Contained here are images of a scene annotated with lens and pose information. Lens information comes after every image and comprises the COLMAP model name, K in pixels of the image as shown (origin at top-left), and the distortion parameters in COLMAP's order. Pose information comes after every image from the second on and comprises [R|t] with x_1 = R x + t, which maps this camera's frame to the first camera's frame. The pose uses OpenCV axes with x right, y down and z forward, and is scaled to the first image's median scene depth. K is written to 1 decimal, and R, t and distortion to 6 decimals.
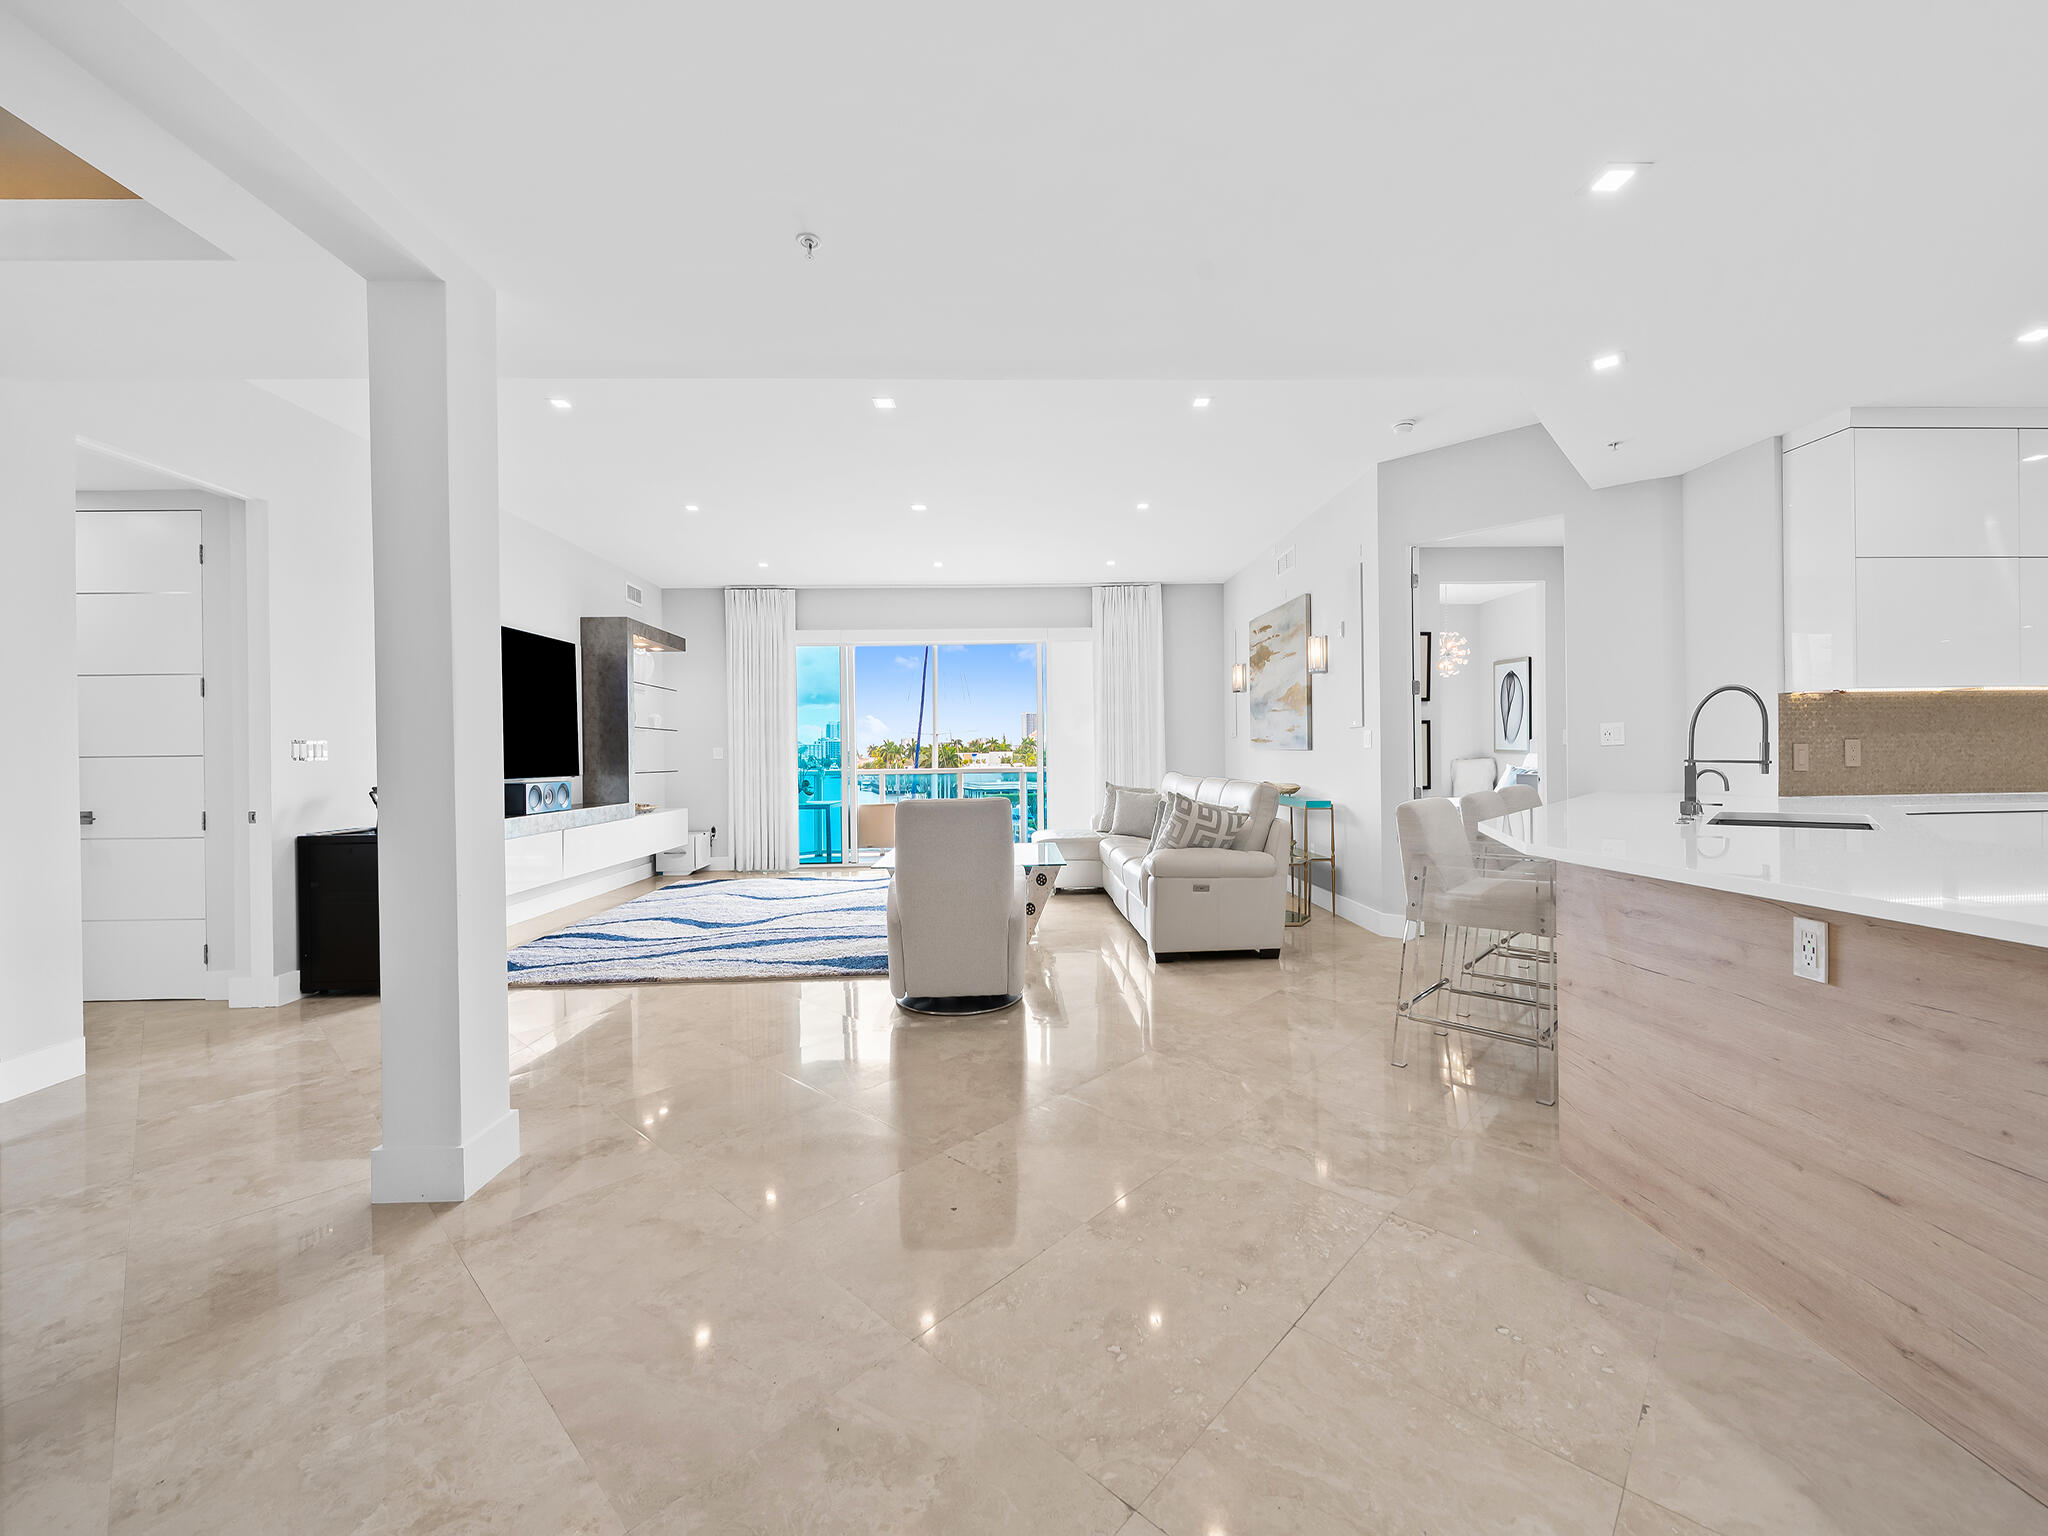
lens RADIAL K [[812.6, 0, 1029.0], [0, 812.6, 763.2], [0, 0, 1]] dist [0.010768, -0.006278]
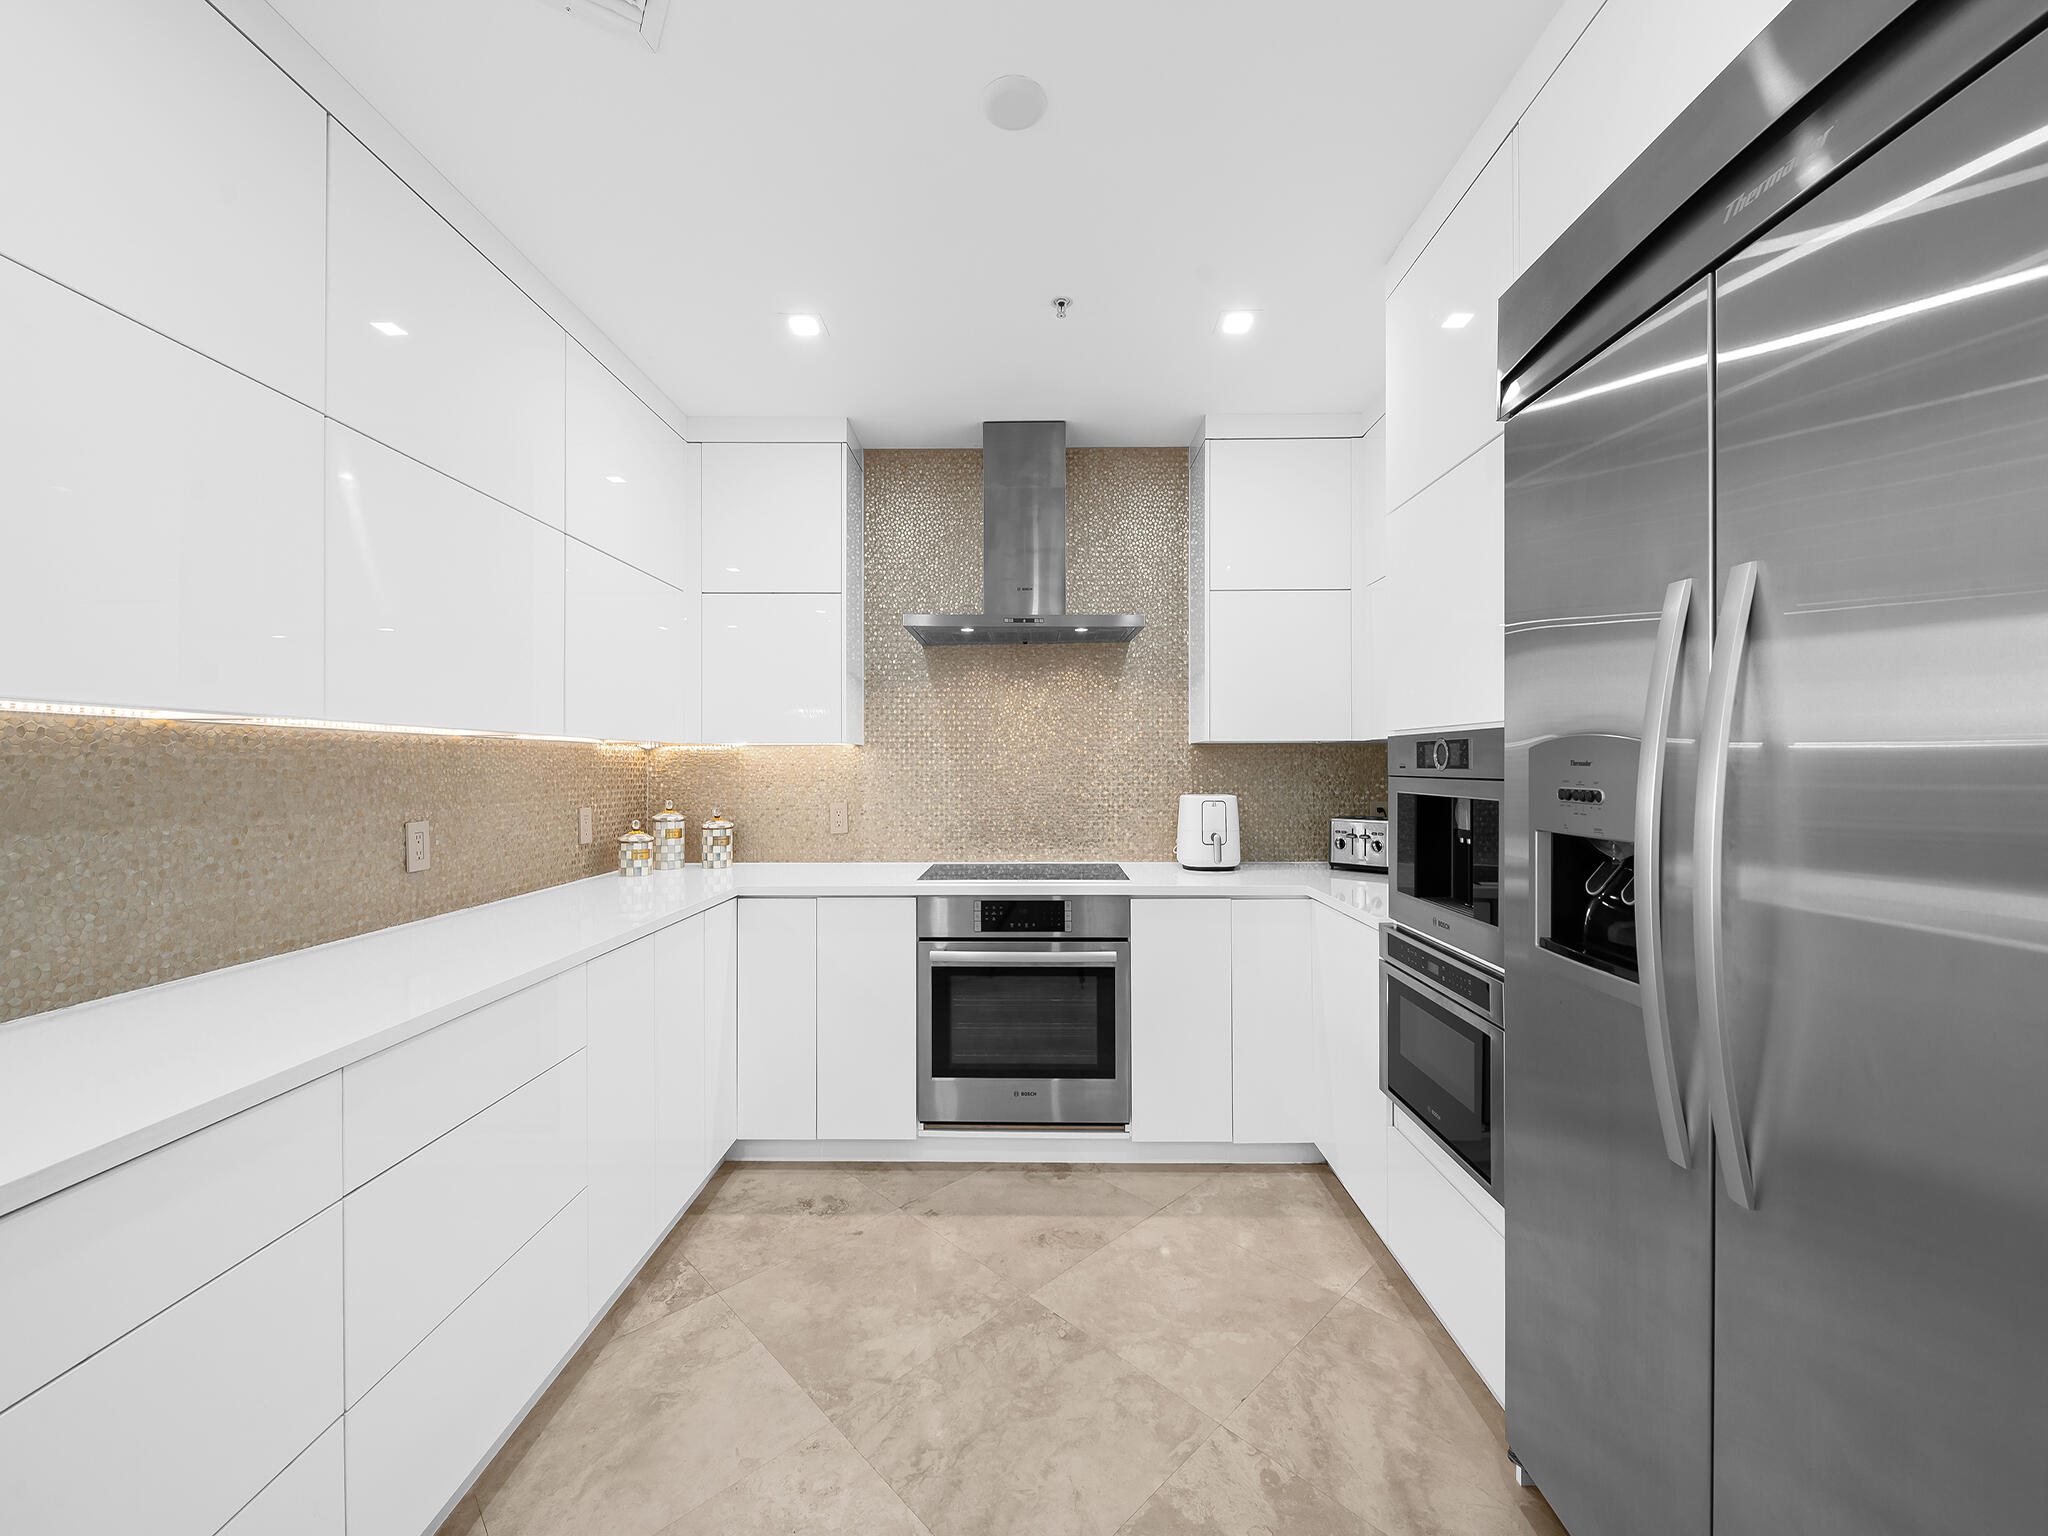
lens RADIAL K [[812.6, 0, 1029.0], [0, 812.6, 763.2], [0, 0, 1]] dist [0.010768, -0.006278]
pose [[0.042184, 0.020424, 0.998901, 0.390427], [0.010299, 0.999729, -0.020876, -0.028919], [-0.999057, 0.011169, 0.041962, 0.298346]]
